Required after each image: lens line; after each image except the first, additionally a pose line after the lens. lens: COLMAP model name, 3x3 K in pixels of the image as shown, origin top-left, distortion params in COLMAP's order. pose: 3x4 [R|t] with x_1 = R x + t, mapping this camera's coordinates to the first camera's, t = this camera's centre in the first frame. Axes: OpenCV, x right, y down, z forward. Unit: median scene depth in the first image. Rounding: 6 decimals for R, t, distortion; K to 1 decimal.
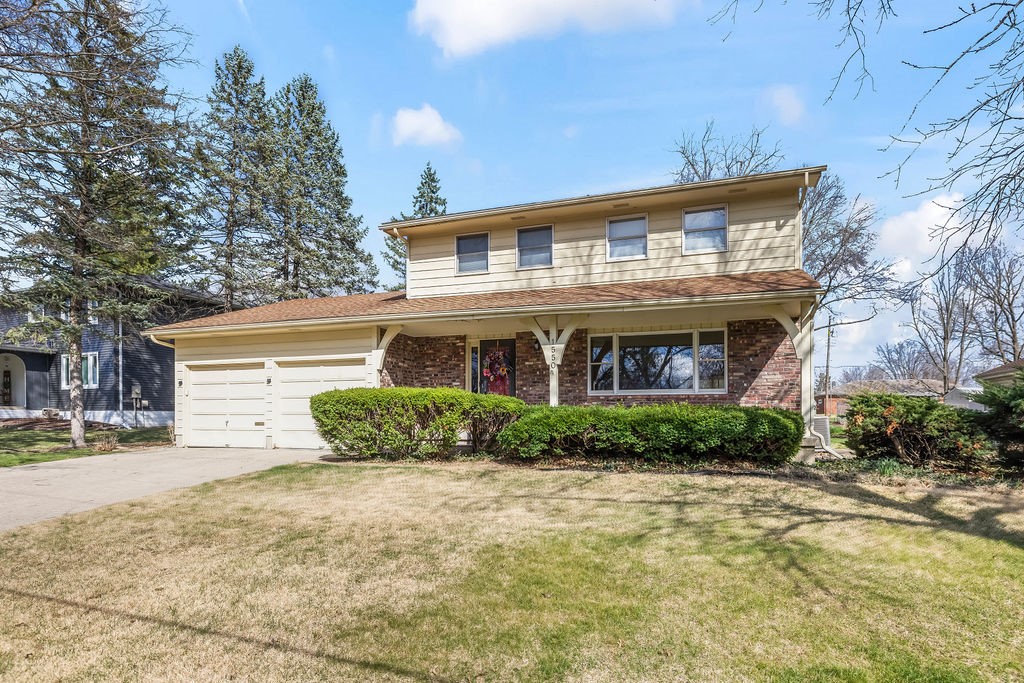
lens RADIAL K [[858.6, 0, 512.1], [0, 858.6, 313.0], [0, 0, 1]] dist [-0.014639, -0.005783]
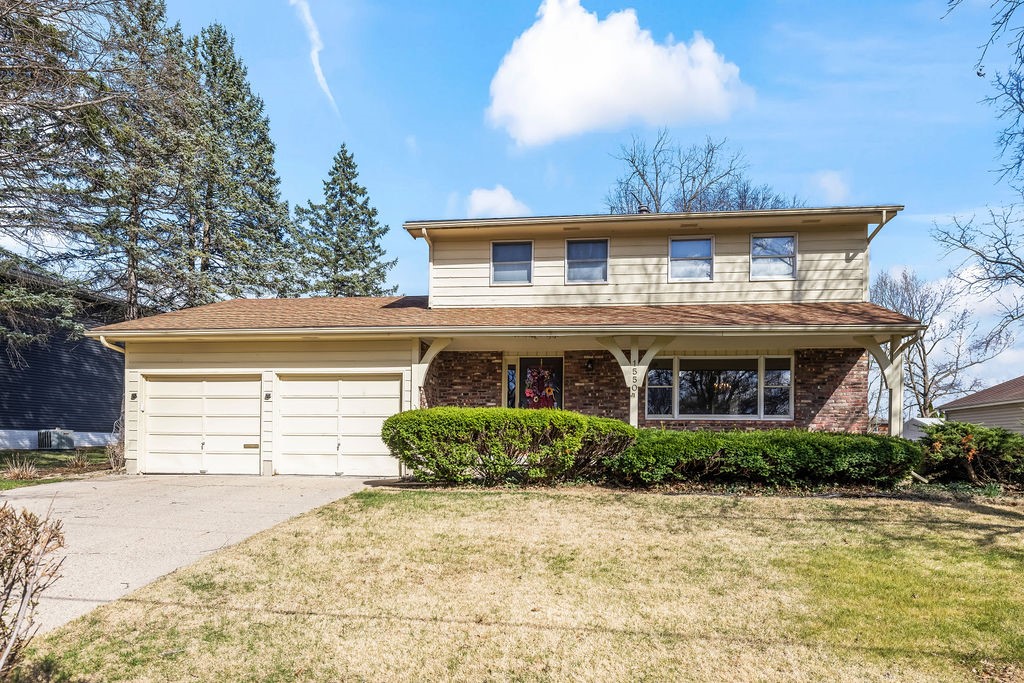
lens RADIAL K [[1032.1, 0, 512.0], [0, 1032.1, 341.5], [0, 0, 1]] dist [-0.013352, 0.000787]
pose [[0.953276, 0.039934, 0.299449, -0.412408], [-0.045854, 0.998867, 0.012764, 0.000779], [-0.298600, -0.025898, 0.954027, -0.058129]]
